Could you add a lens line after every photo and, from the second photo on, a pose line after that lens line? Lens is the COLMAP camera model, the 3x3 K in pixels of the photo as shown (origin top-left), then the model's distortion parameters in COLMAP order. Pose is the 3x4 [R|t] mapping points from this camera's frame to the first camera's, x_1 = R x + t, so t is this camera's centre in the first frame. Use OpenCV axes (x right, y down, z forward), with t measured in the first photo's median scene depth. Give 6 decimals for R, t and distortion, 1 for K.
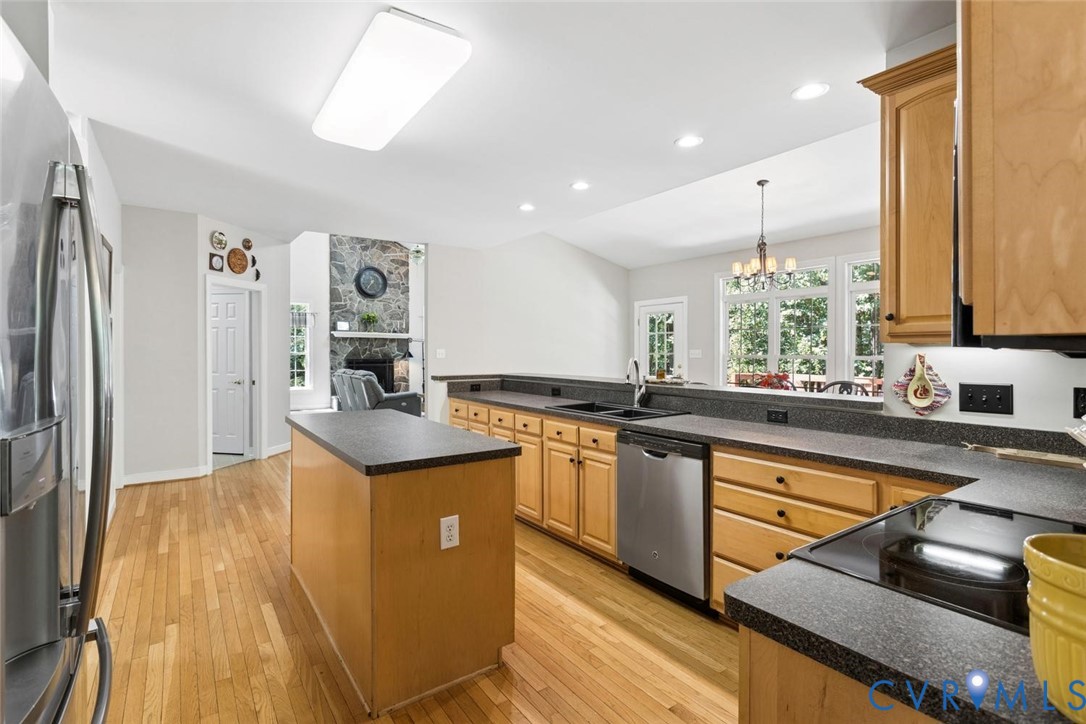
lens RADIAL K [[521.0, 0, 538.4], [0, 521.0, 352.7], [0, 0, 1]] dist [0.000258, -0.000010]
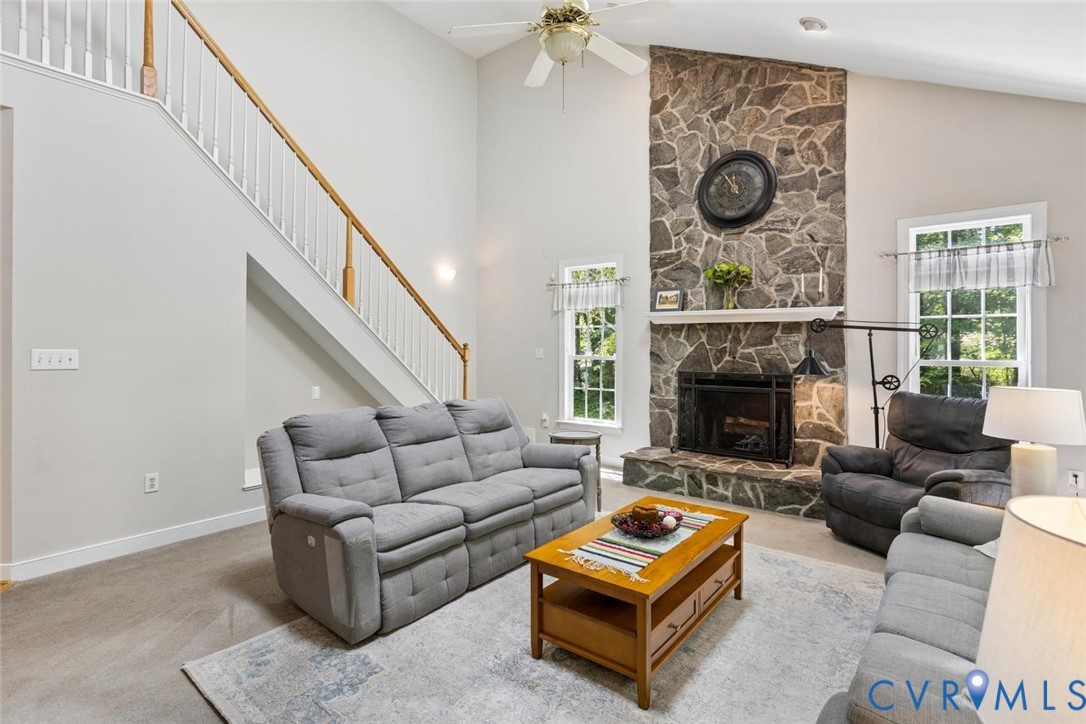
lens RADIAL K [[530.1, 0, 538.7], [0, 530.1, 348.4], [0, 0, 1]] dist [0.002478, 0.000371]
pose [[0.276430, 0.001400, -0.961033, 0.044167], [-0.007171, 0.999974, -0.000605, -0.006879], [0.961007, 0.007059, 0.276433, 0.743723]]
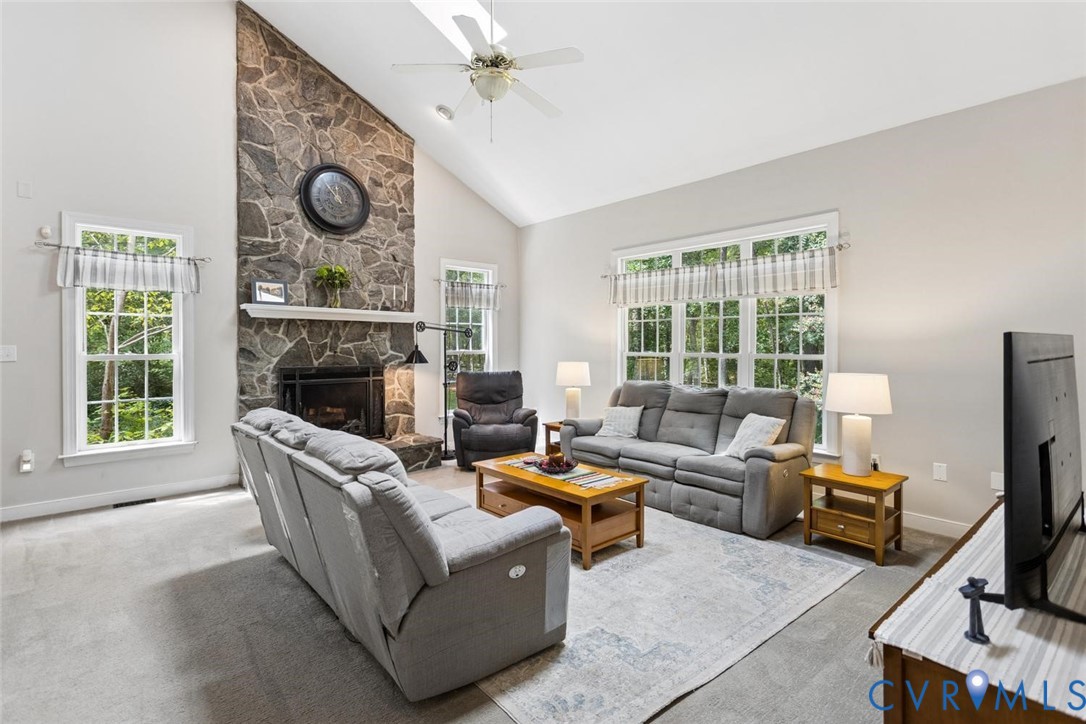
lens RADIAL K [[513.1, 0, 533.7], [0, 513.1, 347.0], [0, 0, 1]] dist [0.000815, -0.000268]
pose [[0.996307, -0.002133, 0.085831, -0.189509], [0.002104, 0.999998, 0.000429, -0.005358], [-0.085831, -0.000247, 0.996310, 0.544903]]
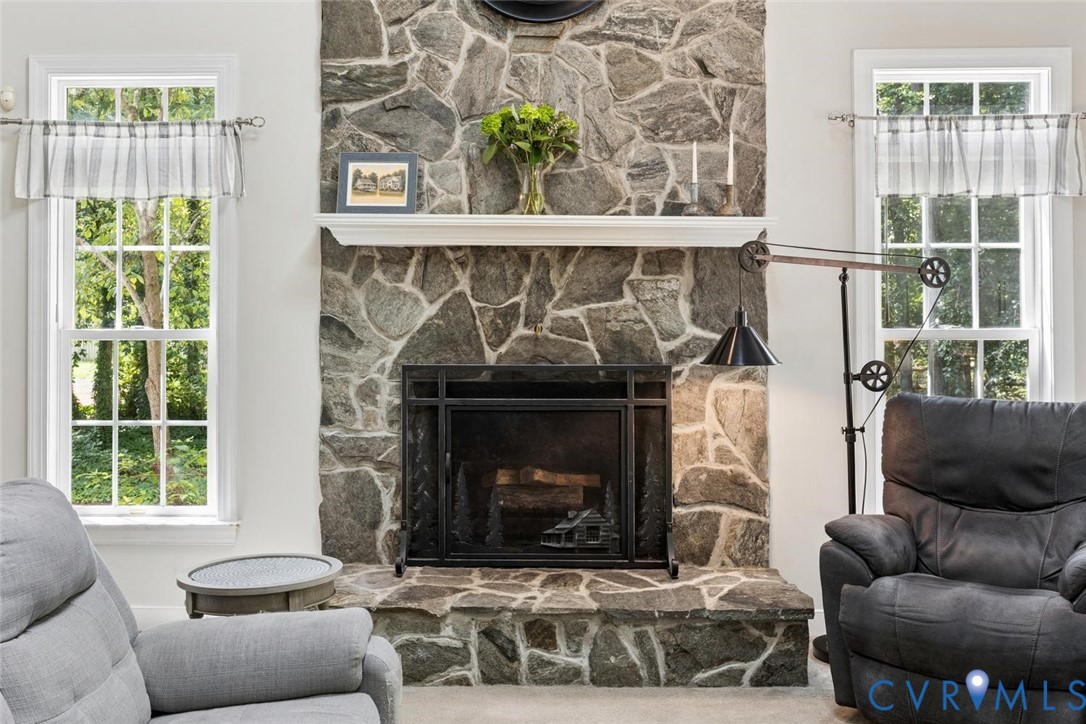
lens RADIAL K [[1130.0, 0, 491.4], [0, 1130.0, 283.5], [0, 0, 1]] dist [-0.000127, 0.006549]
pose [[0.795977, -0.013037, -0.605187, -0.104151], [-0.001956, 0.999707, -0.024108, -0.007131], [0.605324, 0.020373, 0.795718, 0.696814]]
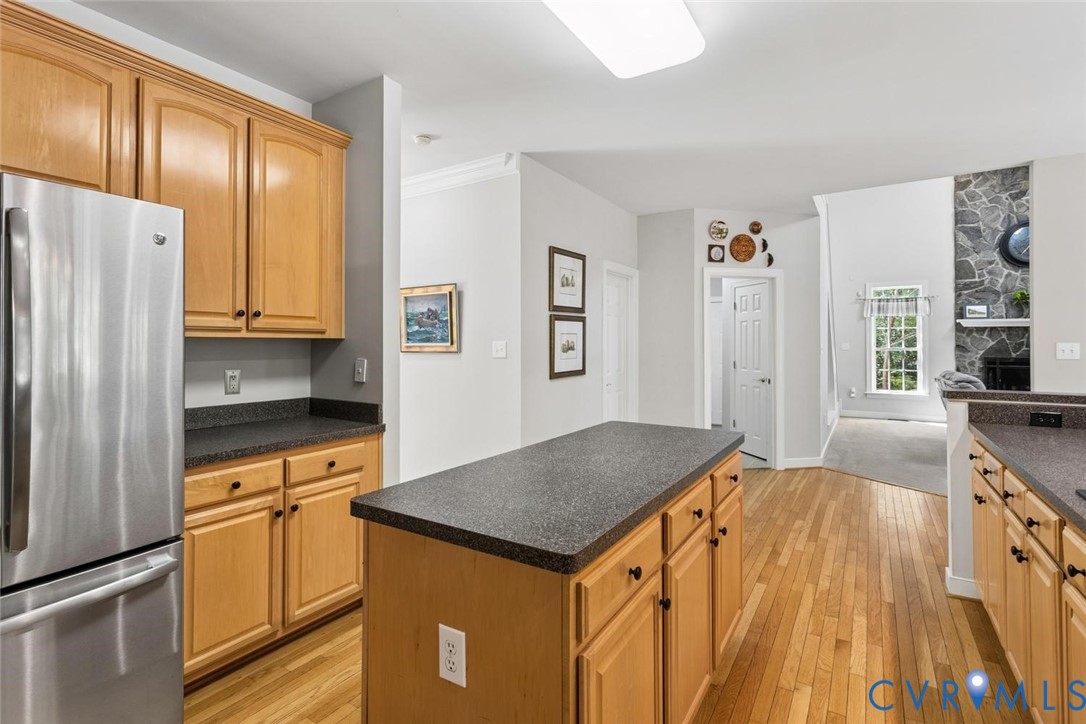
lens RADIAL K [[526.5, 0, 534.4], [0, 526.5, 338.2], [0, 0, 1]] dist [0.015722, -0.000176]
pose [[0.374689, -0.011068, -0.927084, 0.075708], [-0.005369, 0.999886, -0.014107, -0.000548], [0.927135, 0.010264, 0.374587, 0.155468]]
